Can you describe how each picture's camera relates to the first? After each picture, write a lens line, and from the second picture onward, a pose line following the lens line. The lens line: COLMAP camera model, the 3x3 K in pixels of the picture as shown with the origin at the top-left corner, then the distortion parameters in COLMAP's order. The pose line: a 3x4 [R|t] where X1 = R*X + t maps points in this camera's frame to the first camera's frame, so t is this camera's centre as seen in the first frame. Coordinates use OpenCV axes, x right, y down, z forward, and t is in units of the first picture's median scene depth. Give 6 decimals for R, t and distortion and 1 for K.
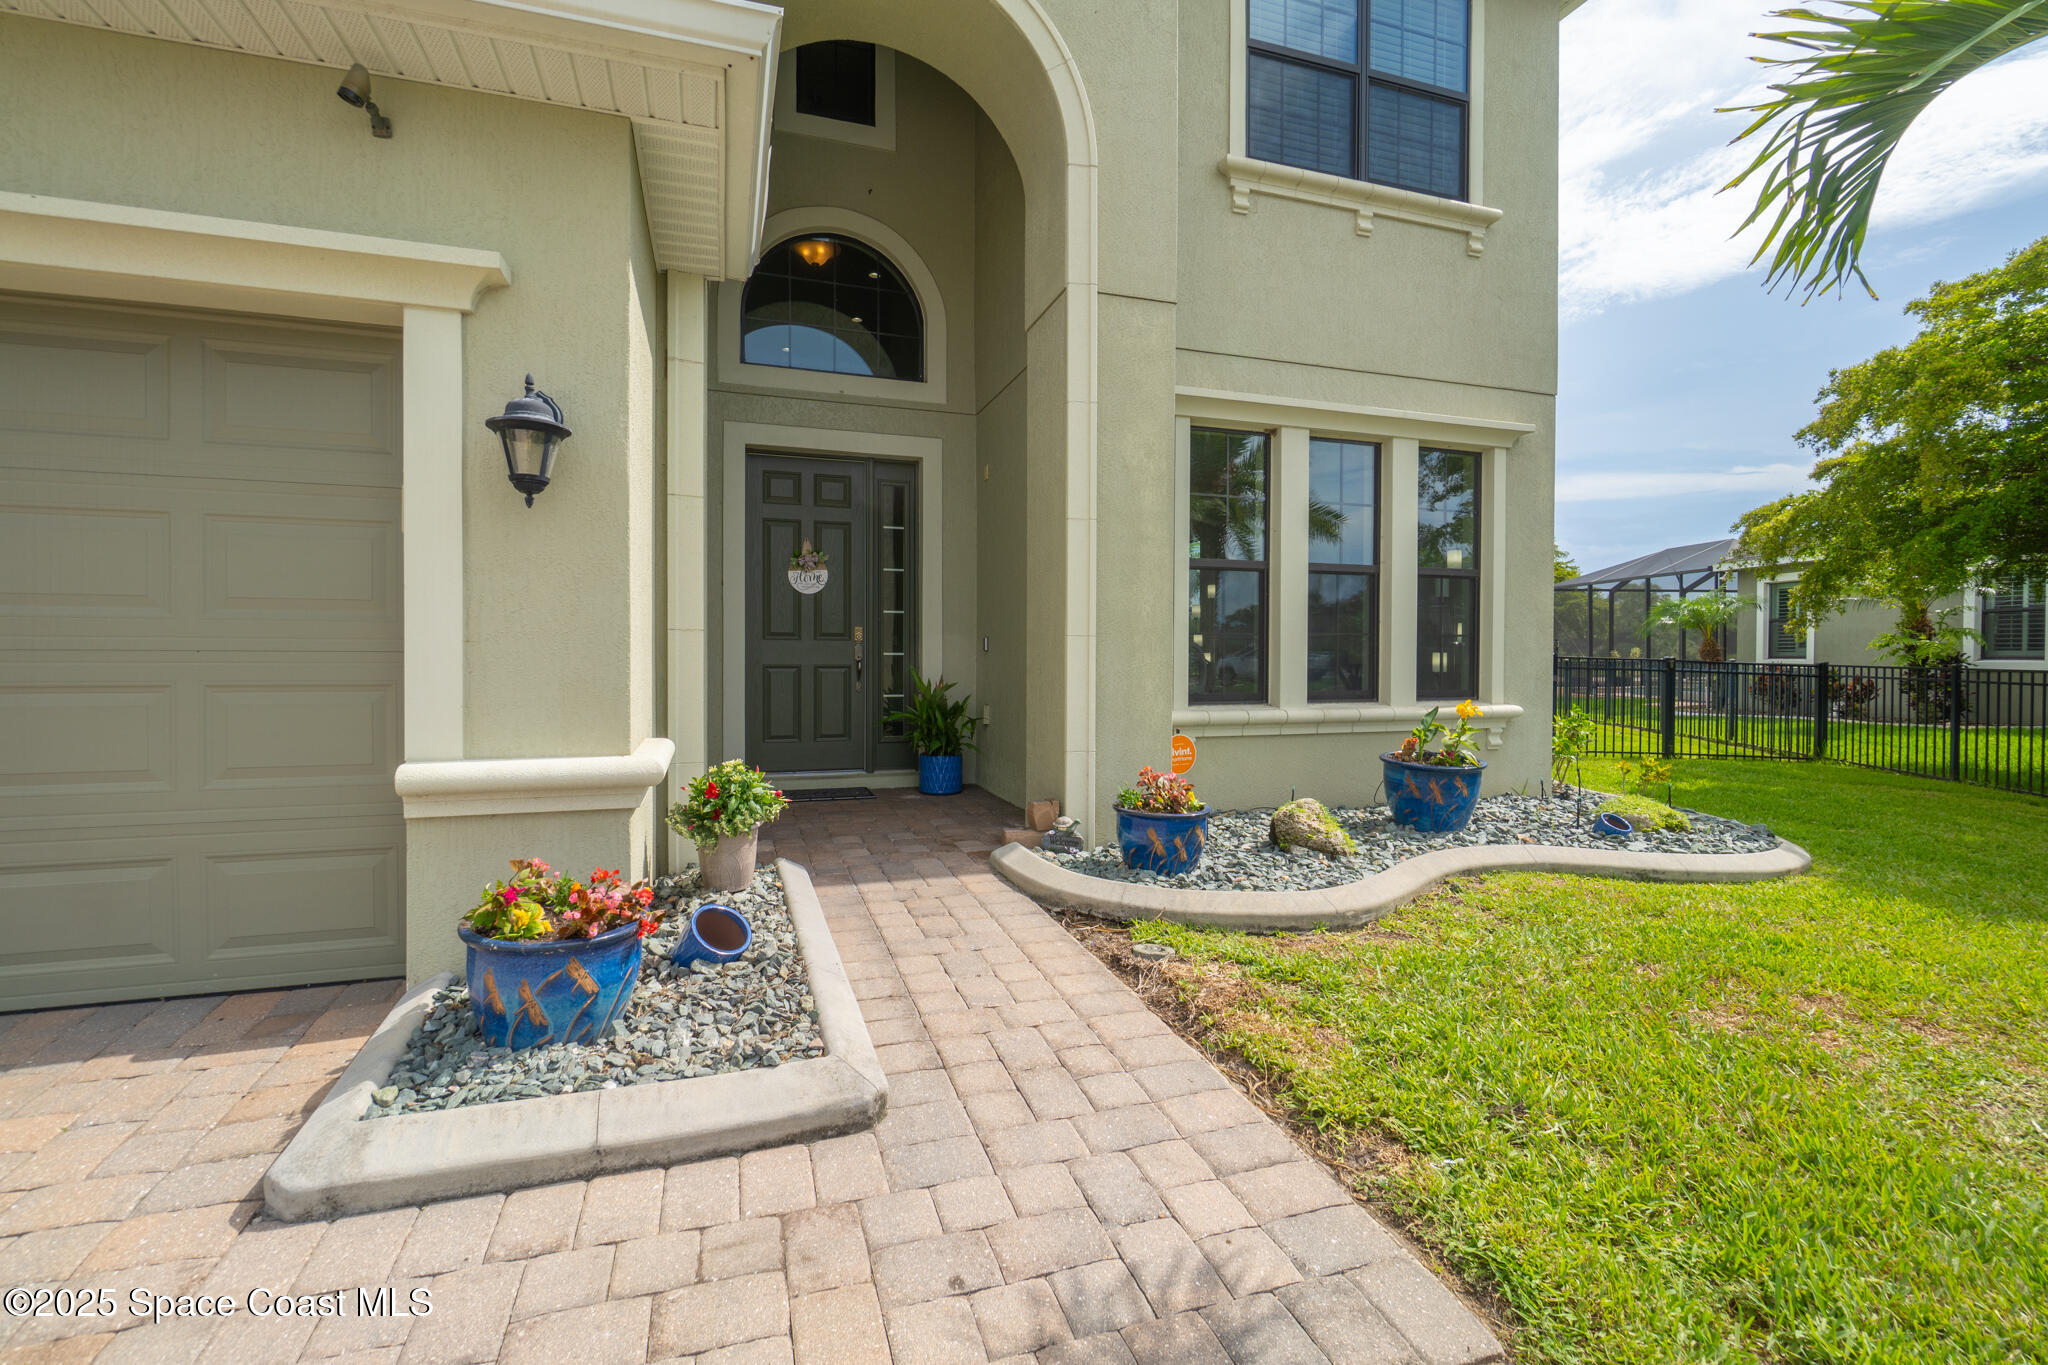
lens RADIAL K [[882.3, 0, 1010.5], [0, 882.3, 664.3], [0, 0, 1]] dist [0.000724, 0.000740]
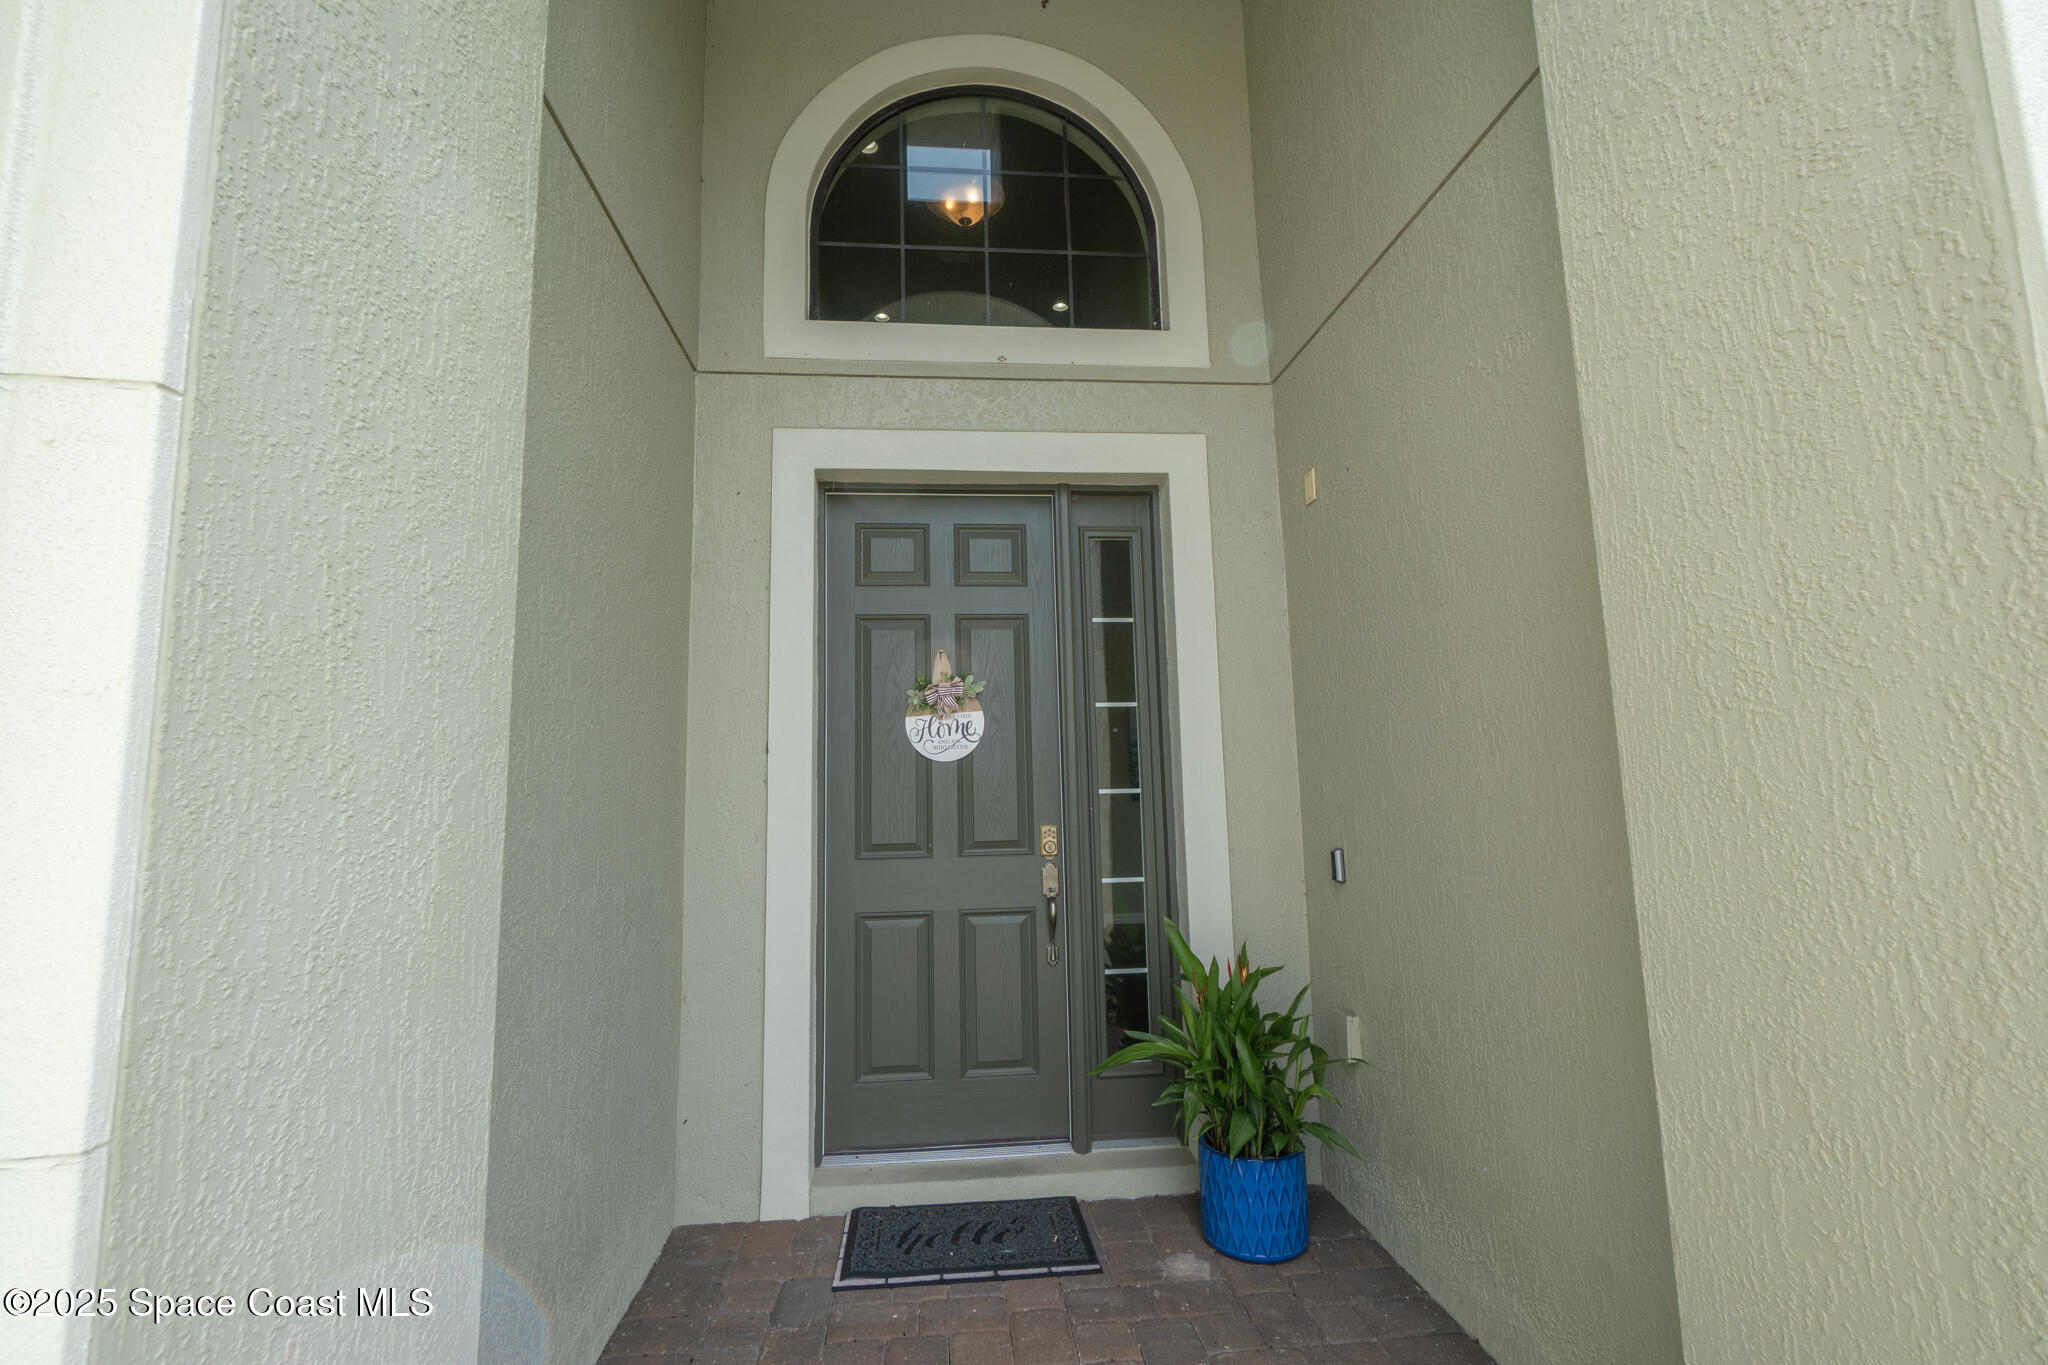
lens RADIAL K [[884.1, 0, 1006.0], [0, 884.1, 669.7], [0, 0, 1]] dist [-0.000346, 0.000203]
pose [[0.974192, -0.052547, -0.219519, -0.092277], [0.022570, 0.990328, -0.136895, -0.066892], [0.224589, 0.128408, 0.965956, 0.565318]]
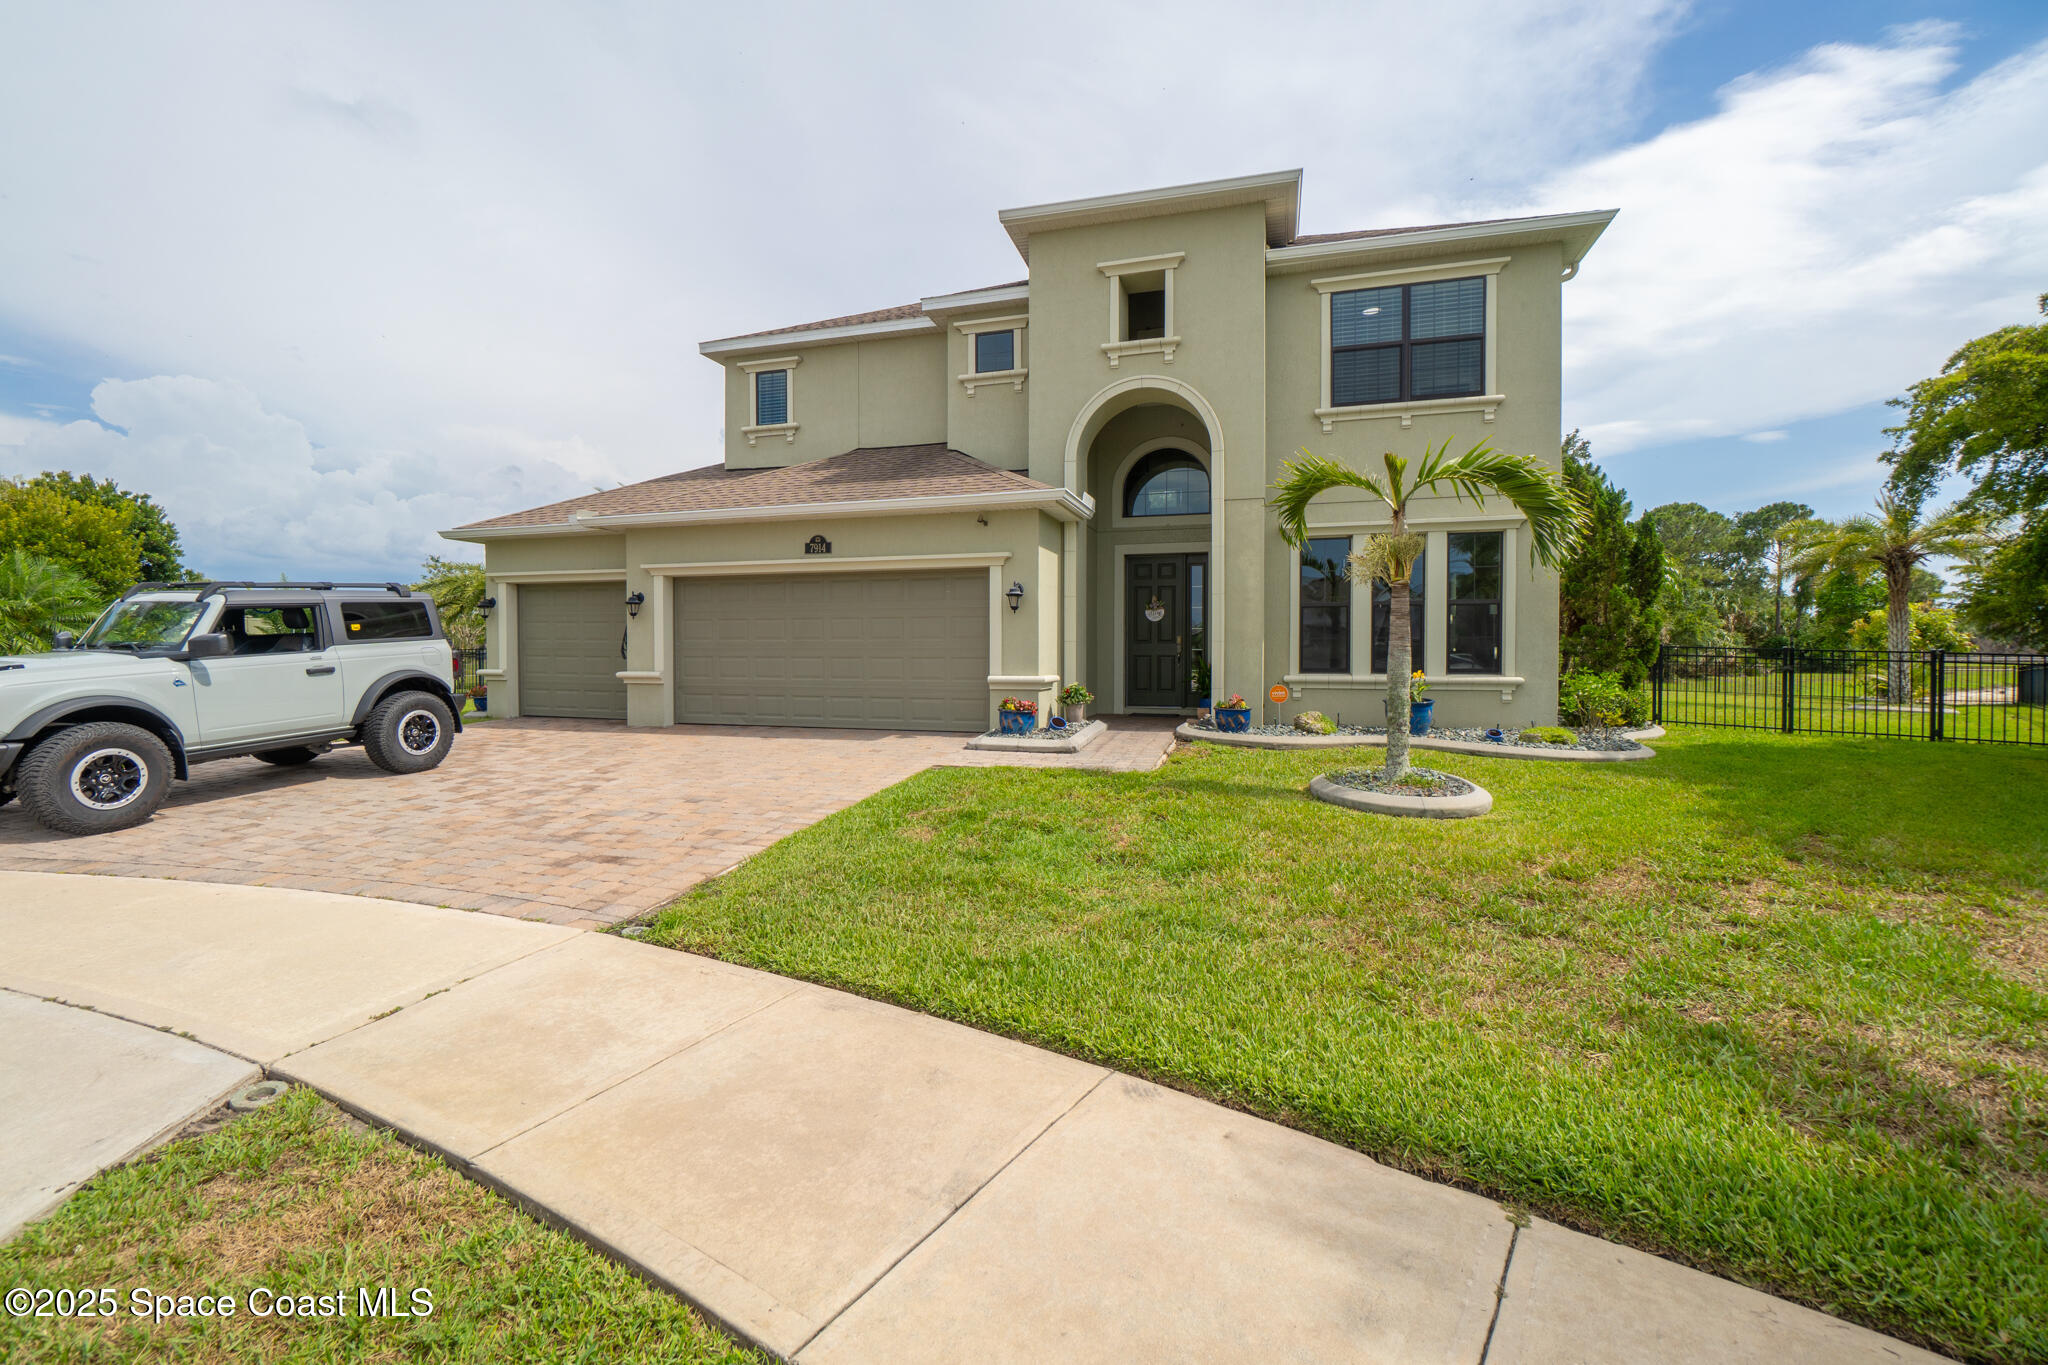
lens RADIAL K [[884.1, 0, 1006.0], [0, 884.1, 669.7], [0, 0, 1]] dist [-0.000346, 0.000203]
pose [[0.818643, 0.007295, -0.574256, 0.739745], [-0.002892, 0.999959, 0.008579, 0.019865], [0.574295, -0.005362, 0.818631, -0.990841]]
